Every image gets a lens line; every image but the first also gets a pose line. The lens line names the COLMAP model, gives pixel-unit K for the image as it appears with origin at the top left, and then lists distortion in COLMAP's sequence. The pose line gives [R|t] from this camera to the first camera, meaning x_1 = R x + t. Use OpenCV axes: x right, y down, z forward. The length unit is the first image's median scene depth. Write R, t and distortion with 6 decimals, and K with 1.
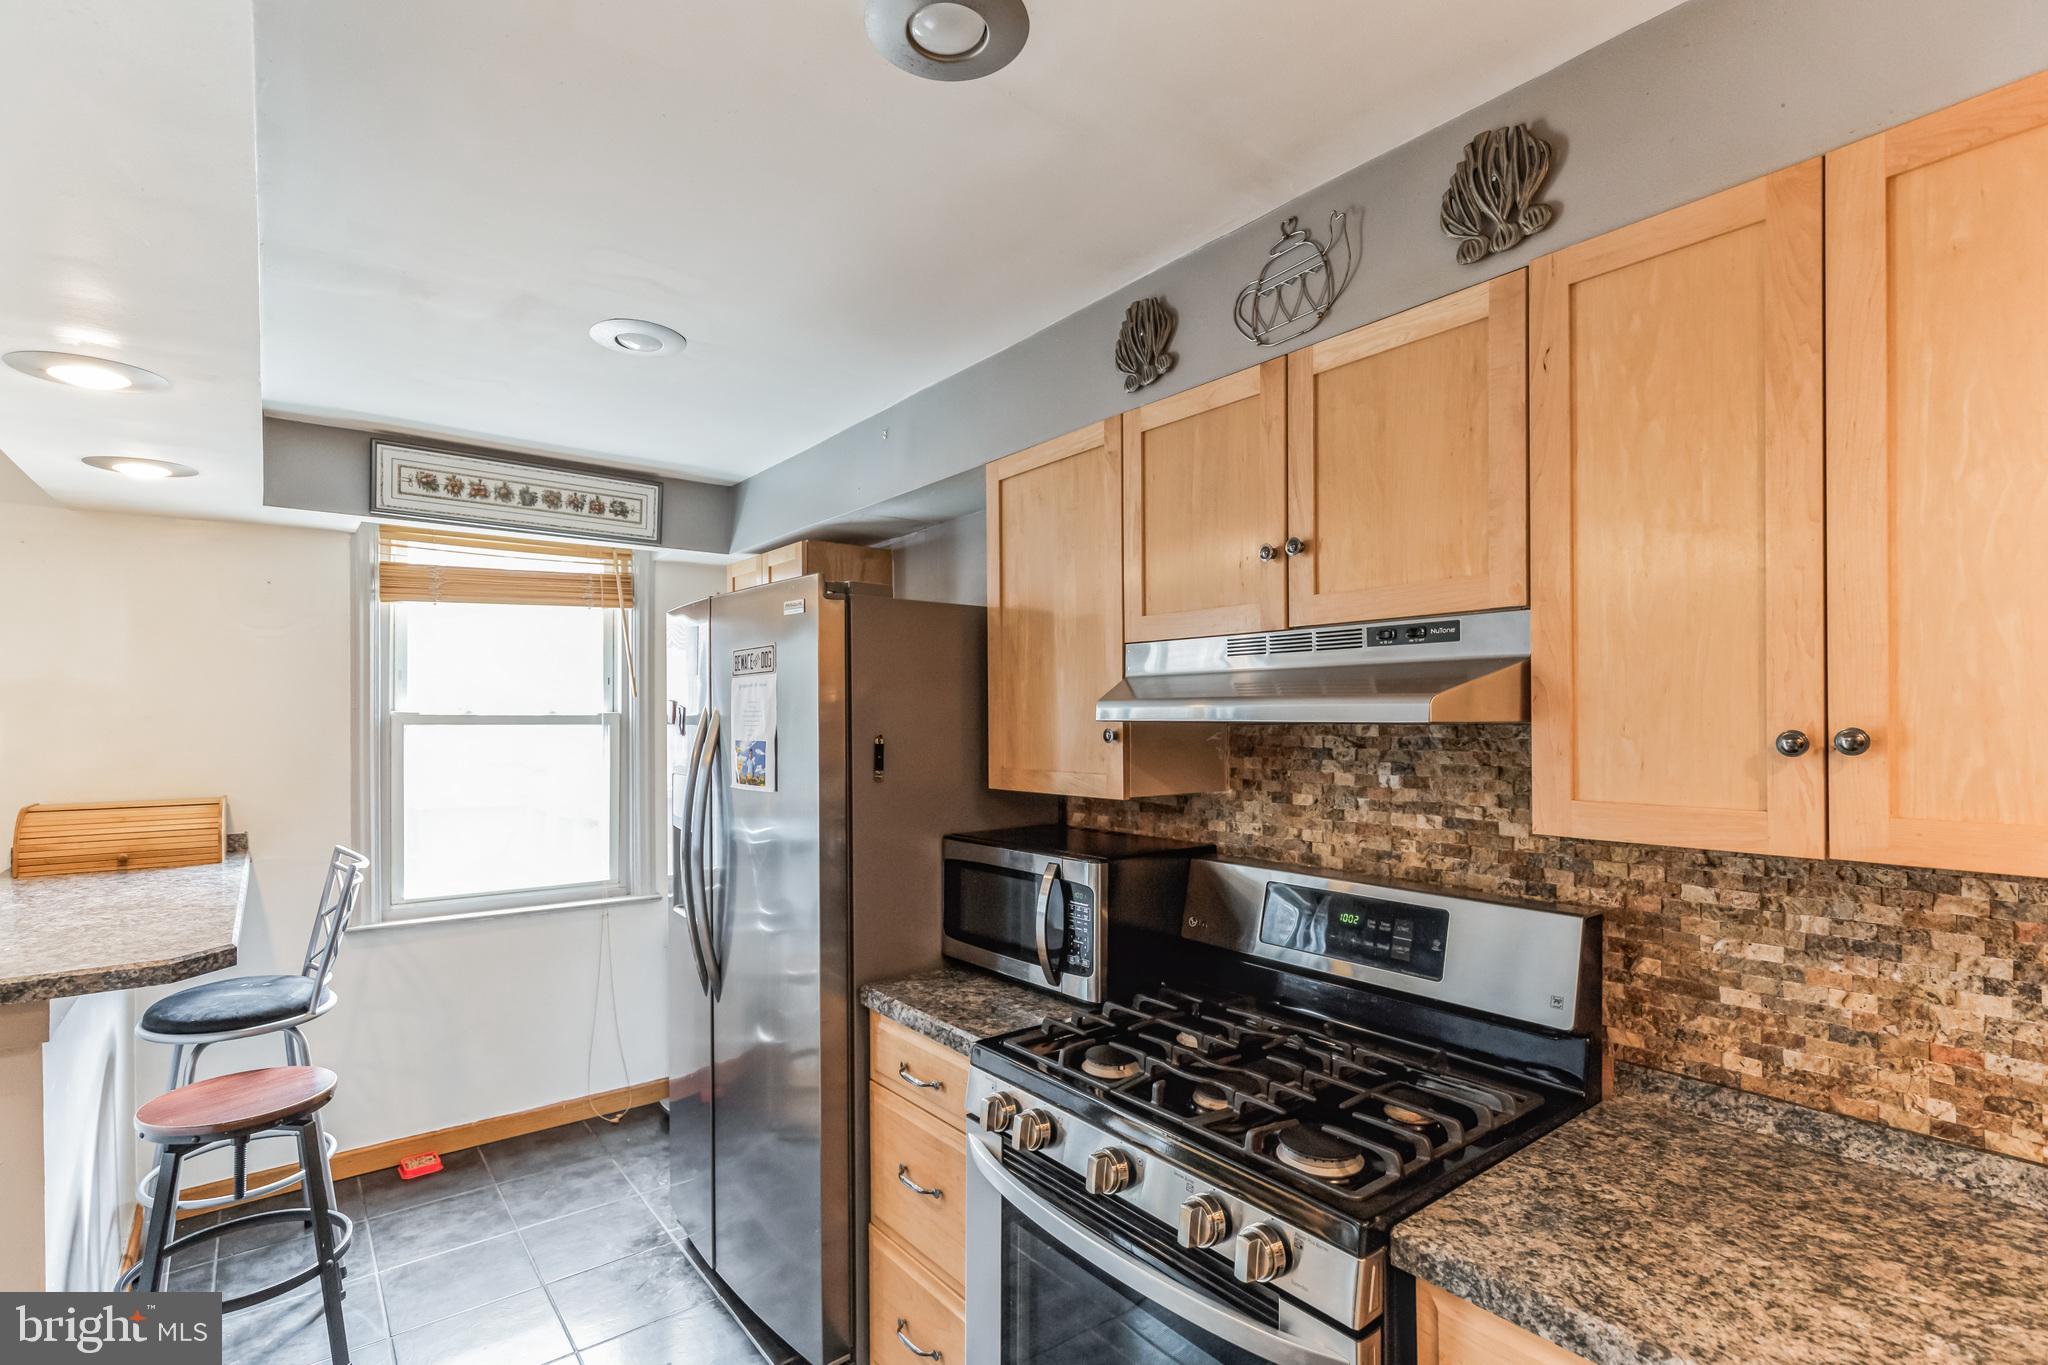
lens RADIAL K [[951.8, 0, 1024.7], [0, 951.8, 714.3], [0, 0, 1]] dist [-0.000508, -0.000234]
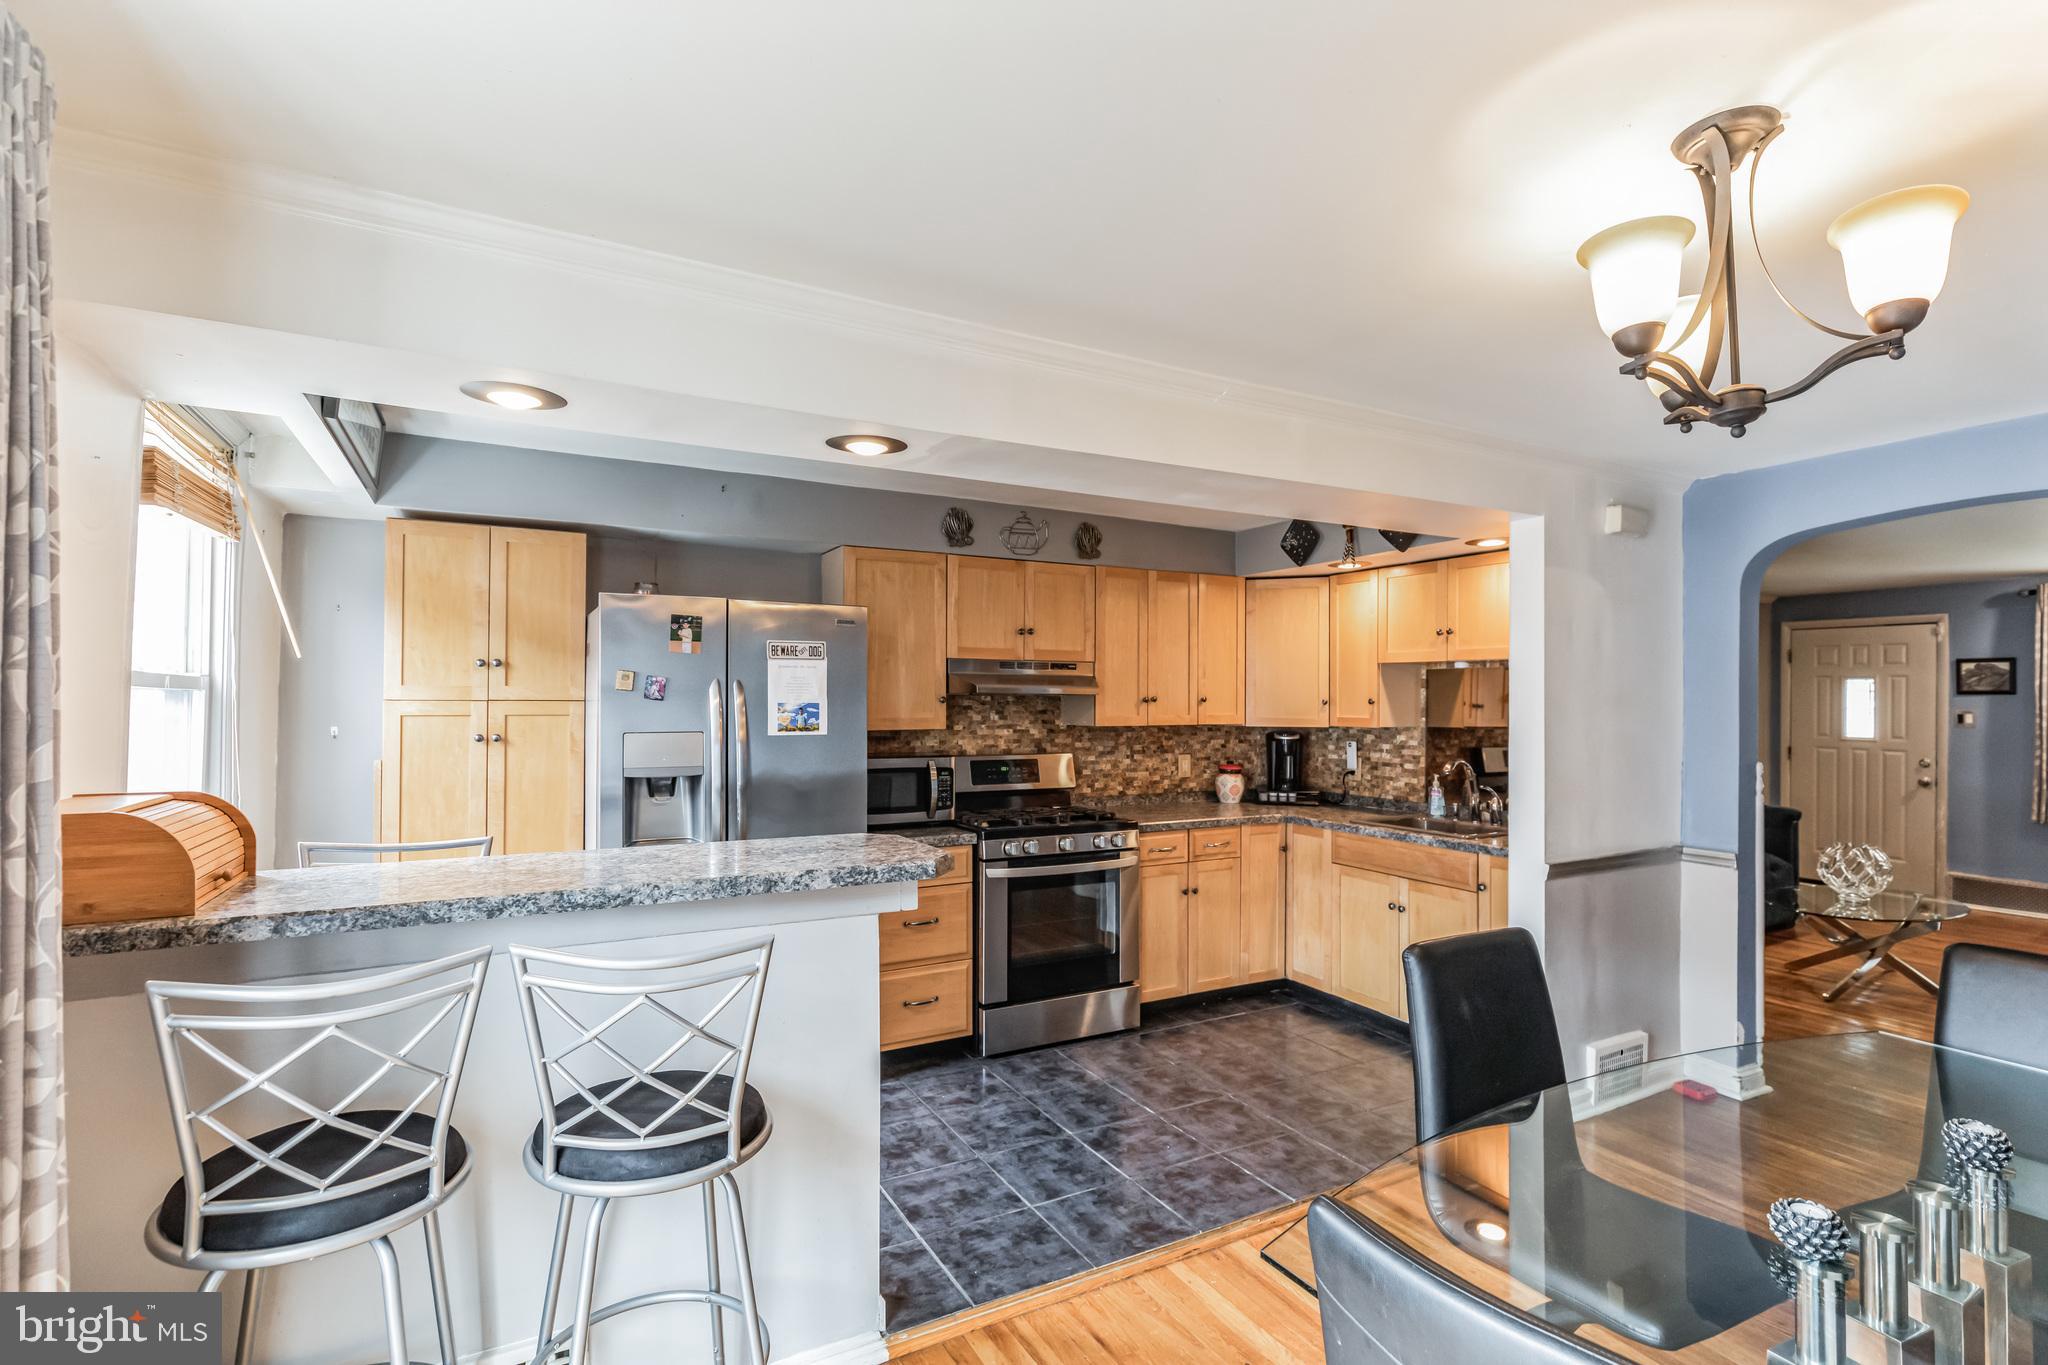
lens RADIAL K [[990.3, 0, 1028.3], [0, 990.3, 691.4], [0, 0, 1]] dist [-0.001291, -0.000238]
pose [[0.163224, 0.015401, 0.986469, -0.722886], [-0.006954, 0.999871, -0.014460, 0.011761], [-0.986565, -0.004500, 0.163310, 0.146549]]
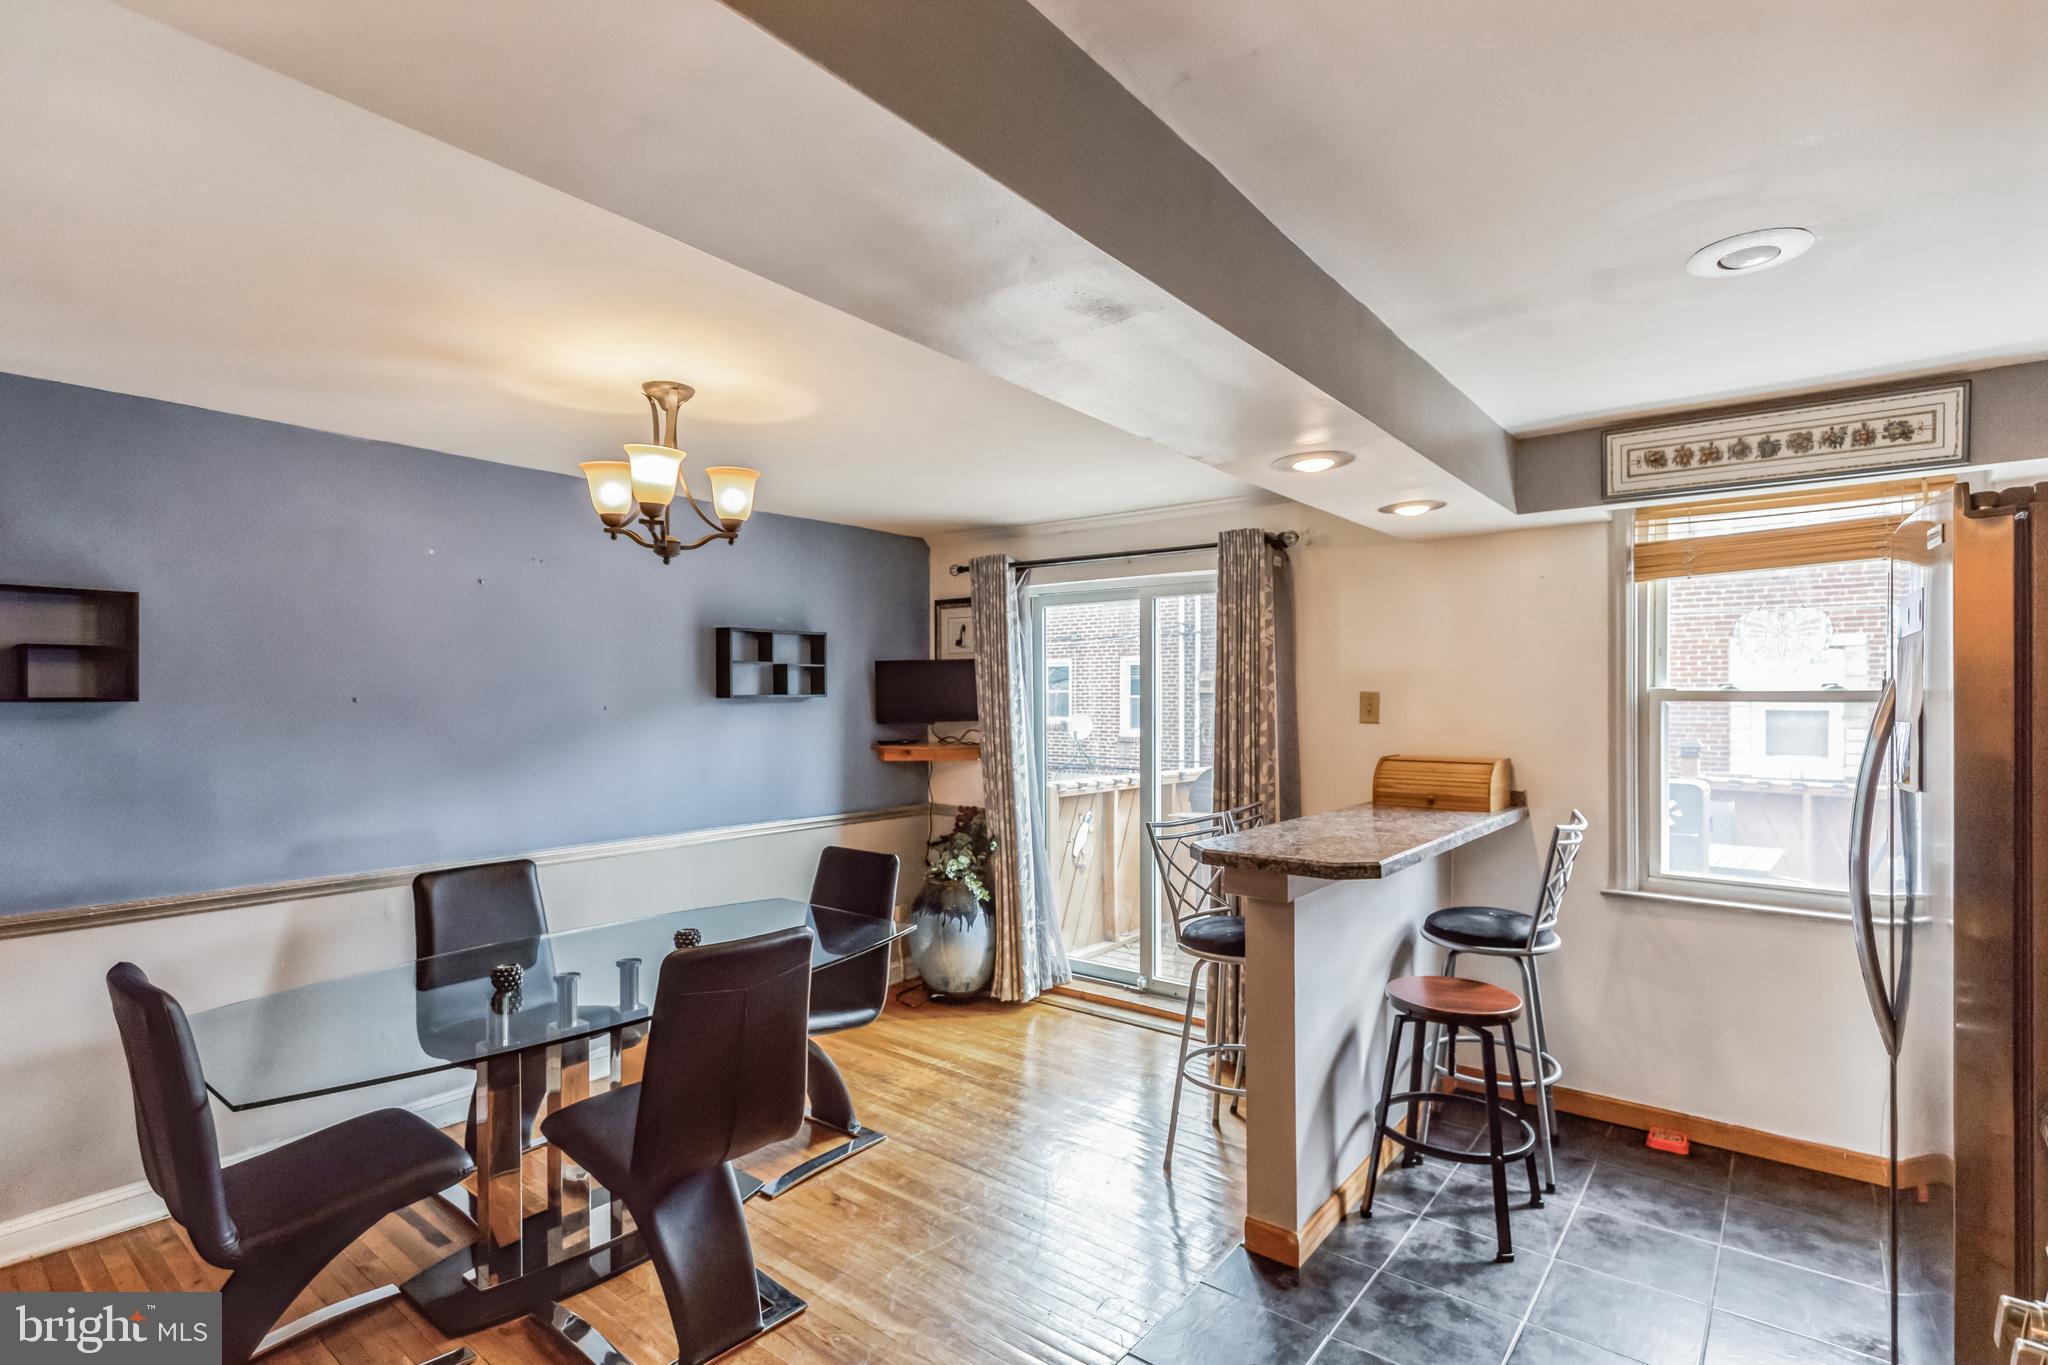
lens RADIAL K [[990.3, 0, 1024.6], [0, 990.3, 699.7], [0, 0, 1]] dist [-0.001291, -0.000238]
pose [[0.226228, 0.004200, -0.974065, 0.250208], [0.002235, 0.999986, 0.004831, 0.002980], [0.974072, -0.003270, 0.226215, 0.120575]]
